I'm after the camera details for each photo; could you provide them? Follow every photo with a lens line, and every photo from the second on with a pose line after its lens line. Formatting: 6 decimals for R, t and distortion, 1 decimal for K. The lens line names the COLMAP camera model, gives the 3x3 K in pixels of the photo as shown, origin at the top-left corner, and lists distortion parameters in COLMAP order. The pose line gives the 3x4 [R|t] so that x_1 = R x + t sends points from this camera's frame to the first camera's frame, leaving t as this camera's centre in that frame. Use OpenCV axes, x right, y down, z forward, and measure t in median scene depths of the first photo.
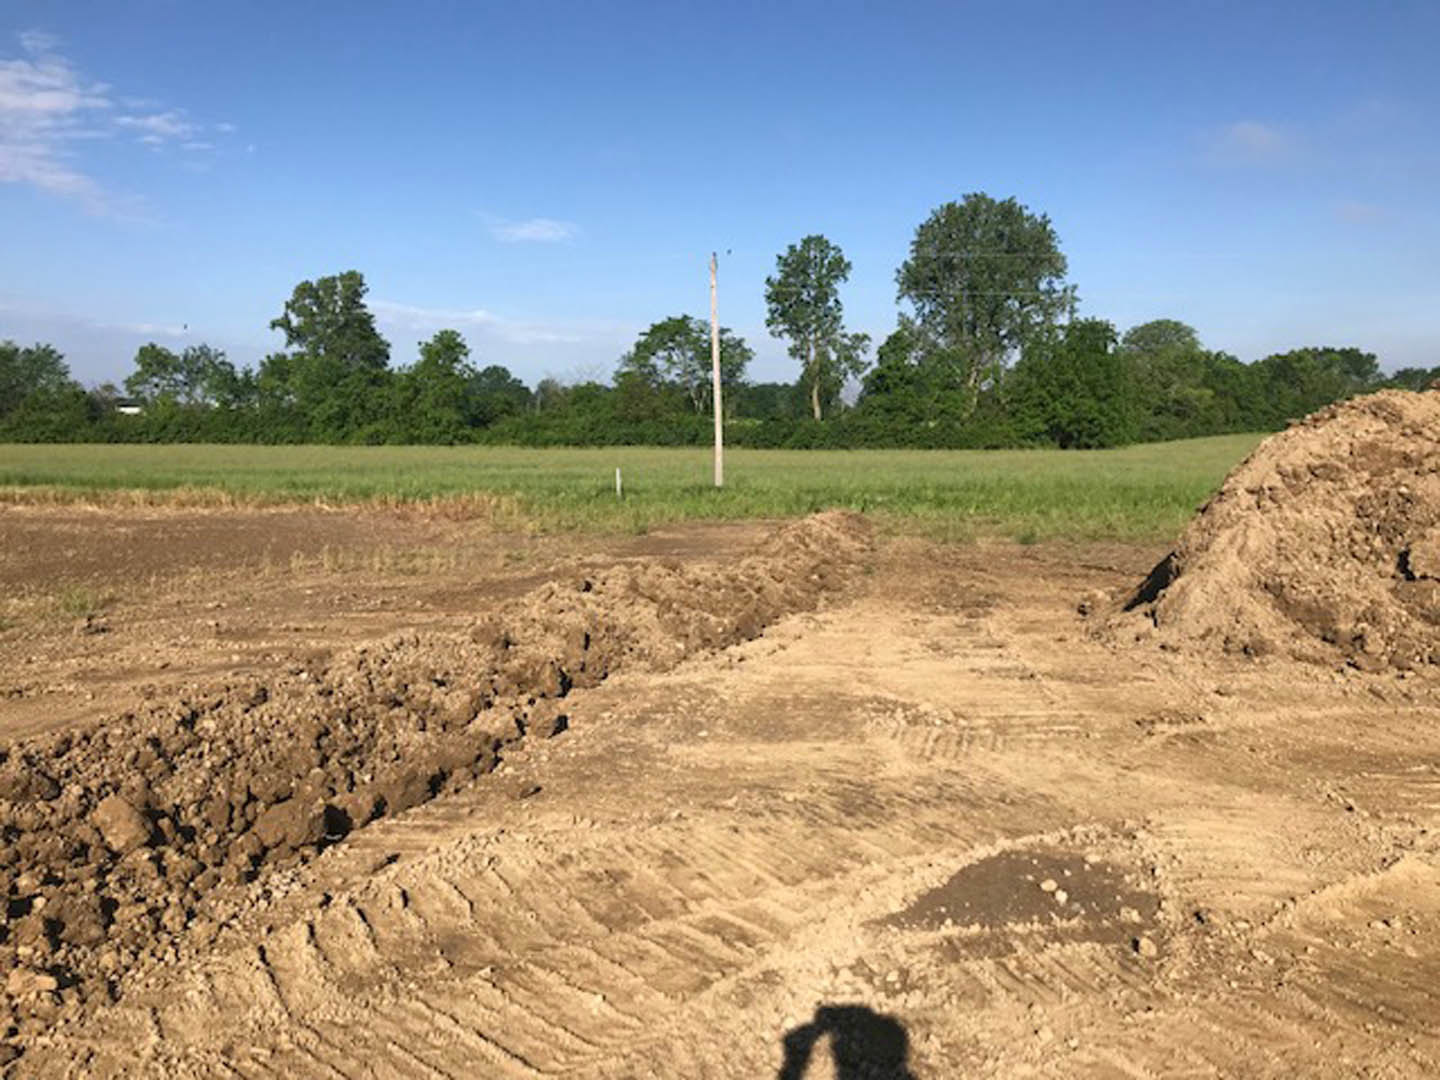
lens RADIAL K [[1157.2, 0, 769.9], [0, 1157.2, 565.5], [0, 0, 1]] dist [0.008535, -0.014320]
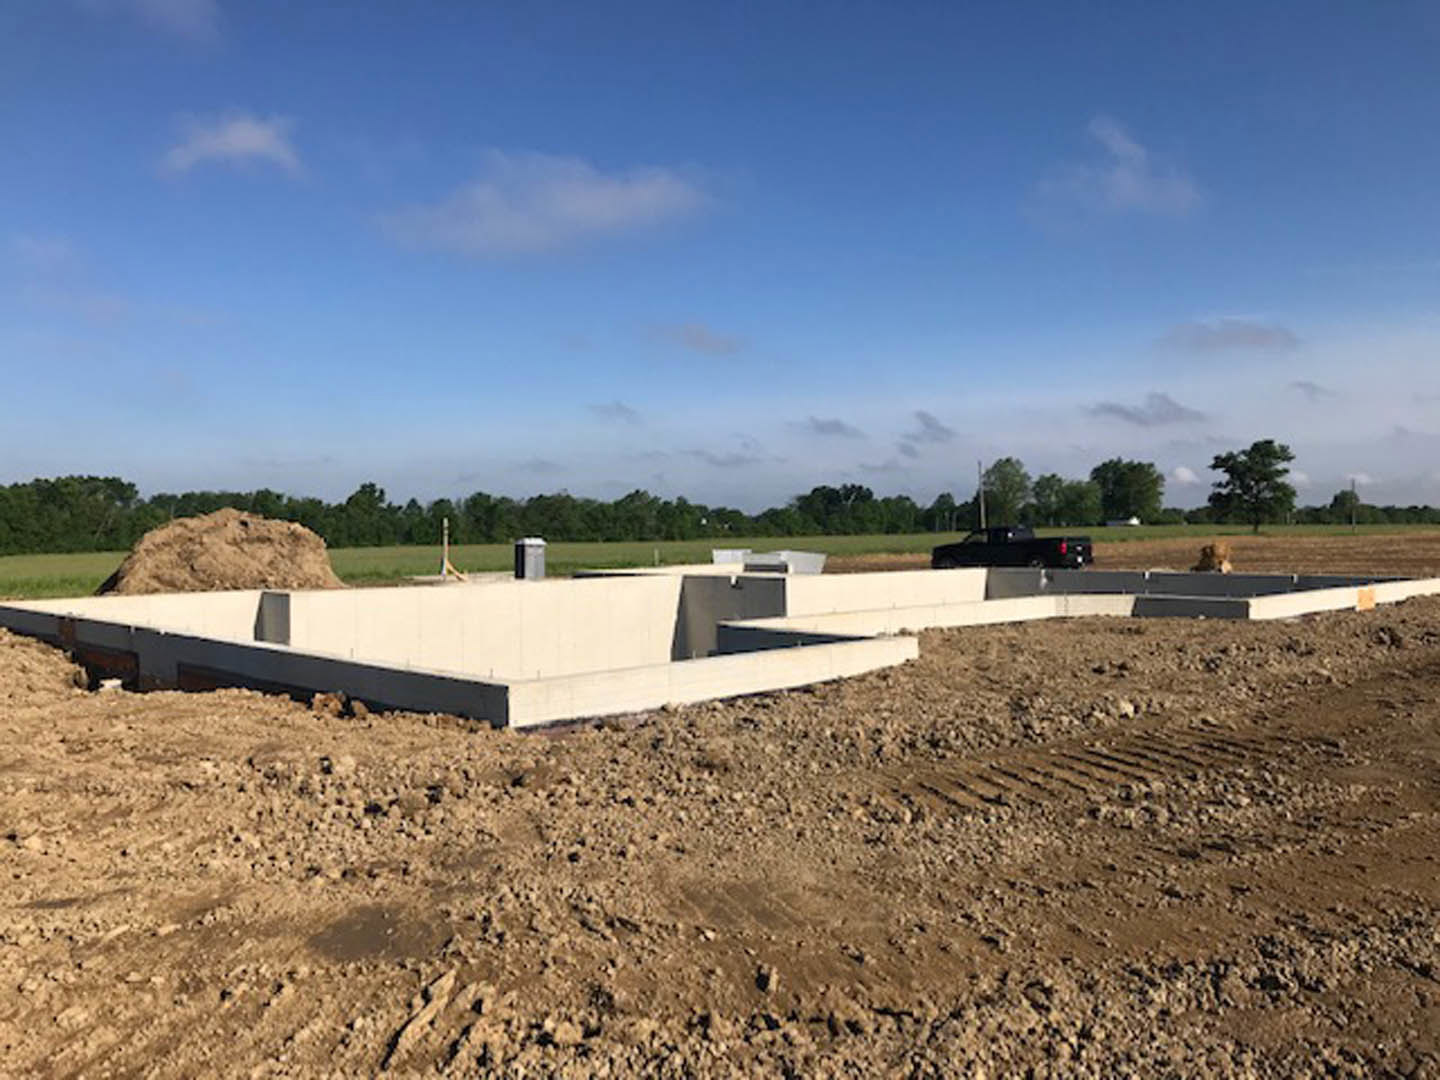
lens RADIAL K [[1157.2, 0, 722.2], [0, 1157.2, 537.6], [0, 0, 1]] dist [0.008535, -0.014320]
pose [[0.581262, -0.017772, 0.813522, -0.081560], [0.121512, 0.990447, -0.065184, 0.019608], [-0.804593, 0.136742, 0.577869, -0.138517]]
